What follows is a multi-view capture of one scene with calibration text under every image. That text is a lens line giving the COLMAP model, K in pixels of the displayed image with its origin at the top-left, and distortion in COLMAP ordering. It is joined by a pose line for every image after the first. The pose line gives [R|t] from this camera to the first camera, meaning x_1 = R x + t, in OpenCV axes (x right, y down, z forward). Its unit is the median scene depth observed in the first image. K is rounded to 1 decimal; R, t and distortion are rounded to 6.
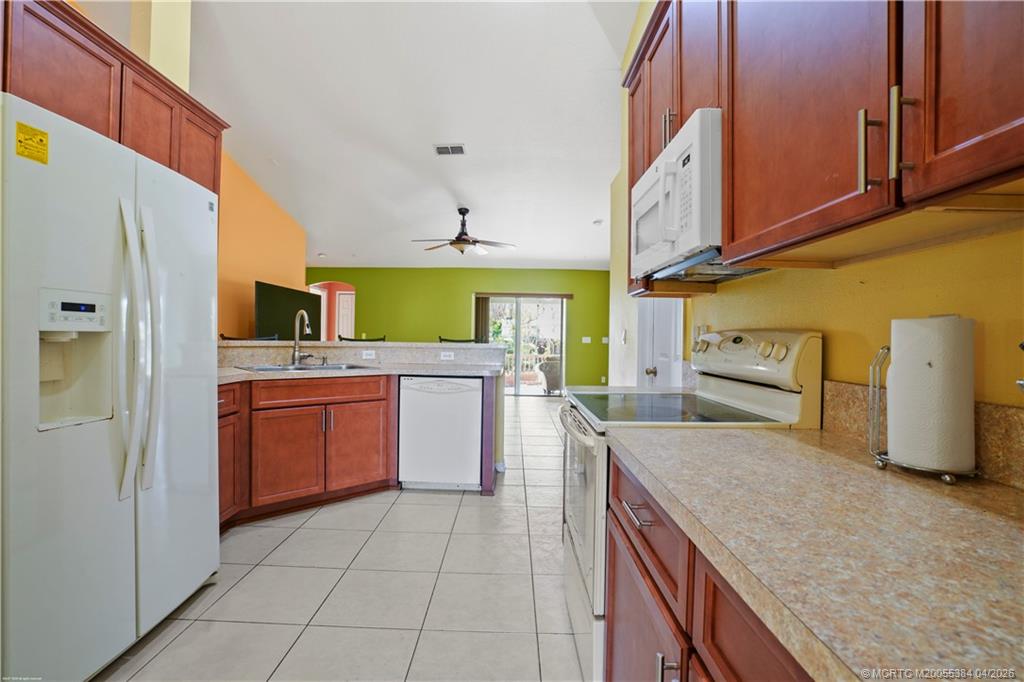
lens RADIAL K [[468.3, 0, 511.3], [0, 468.3, 336.4], [0, 0, 1]] dist [-0.030555, 0.000837]
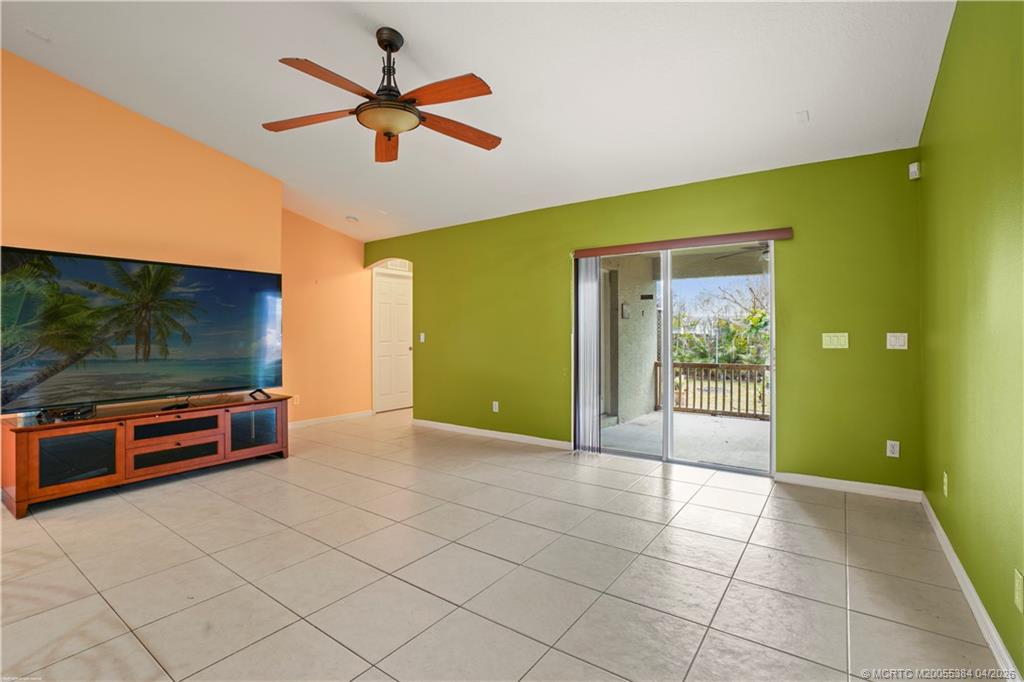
lens RADIAL K [[468.3, 0, 511.3], [0, 468.3, 336.4], [0, 0, 1]] dist [-0.030555, 0.000837]
pose [[0.814361, -0.021860, -0.579946, 0.162658], [0.023066, 0.999720, -0.005293, -0.000066], [0.579900, -0.009067, 0.814637, 0.542630]]
